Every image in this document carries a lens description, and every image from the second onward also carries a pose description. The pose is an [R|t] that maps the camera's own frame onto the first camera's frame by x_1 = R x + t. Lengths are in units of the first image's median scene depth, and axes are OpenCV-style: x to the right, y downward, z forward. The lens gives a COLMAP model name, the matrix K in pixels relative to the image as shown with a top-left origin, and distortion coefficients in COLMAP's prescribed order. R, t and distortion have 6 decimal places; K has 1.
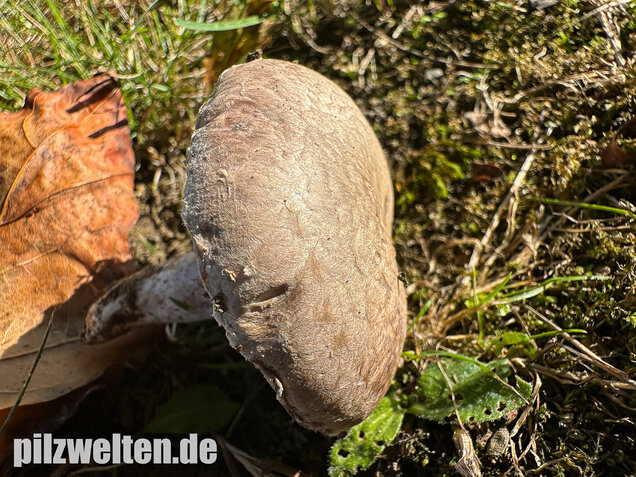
lens RADIAL K [[468.3, 0, 318.0], [0, 468.3, 238.5], [0, 0, 1]] dist [-0.021339, 0.003596]
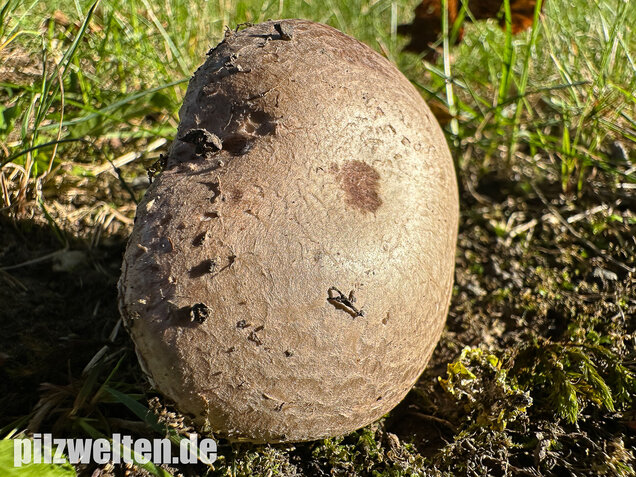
lens RADIAL K [[463.1, 0, 318.0], [0, 463.1, 238.5], [0, 0, 1]] dist [-0.020998, 0.002701]
pose [[0.838024, 0.473227, -0.271608, 0.042240], [-0.537915, 0.799967, -0.265897, 0.057489], [0.091448, 0.368930, 0.924948, 0.318649]]
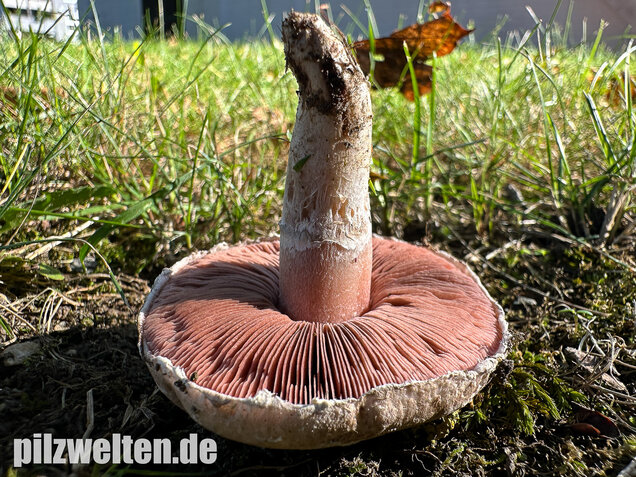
lens RADIAL K [[463.2, 0, 316.9], [0, 463.2, 233.2], [0, 0, 1]] dist [-0.008976, -0.003367]
pose [[0.920070, 0.353120, -0.169638, -0.011669], [-0.391032, 0.801531, -0.452374, 0.108172], [-0.023772, 0.482550, 0.875546, 0.247904]]
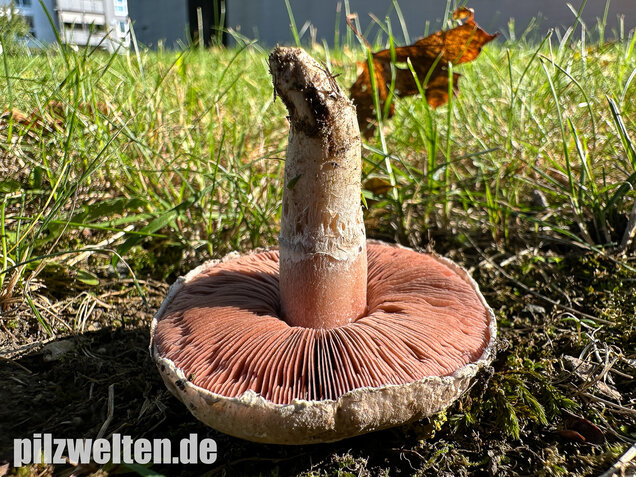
lens RADIAL K [[460.6, 0, 318.0], [0, 460.6, 238.5], [0, 0, 1]] dist [-0.013472, 0.002528]
pose [[0.901775, 0.353308, -0.248948, 0.059959], [-0.428571, 0.805498, -0.409267, 0.085721], [0.055930, 0.475759, 0.877796, 0.198225]]
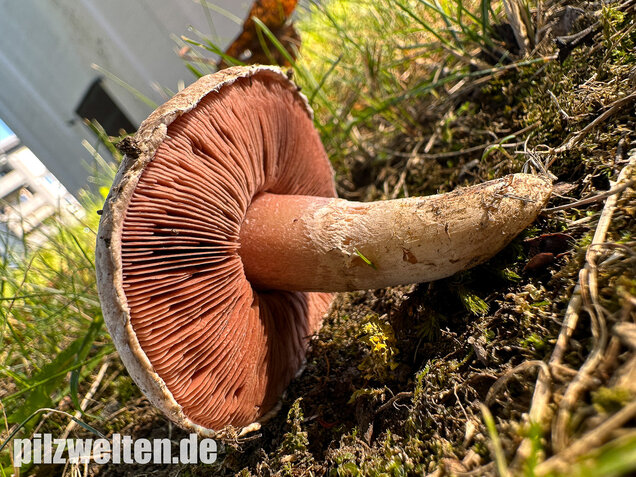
lens RADIAL K [[465.9, 0, 316.9], [0, 465.9, 233.9], [0, 0, 1]] dist [-0.014041, -0.001598]
pose [[0.908643, -0.290197, -0.300257, 0.272432], [0.138388, 0.887689, -0.439154, 0.062147], [0.393976, 0.357482, 0.846752, 0.364251]]
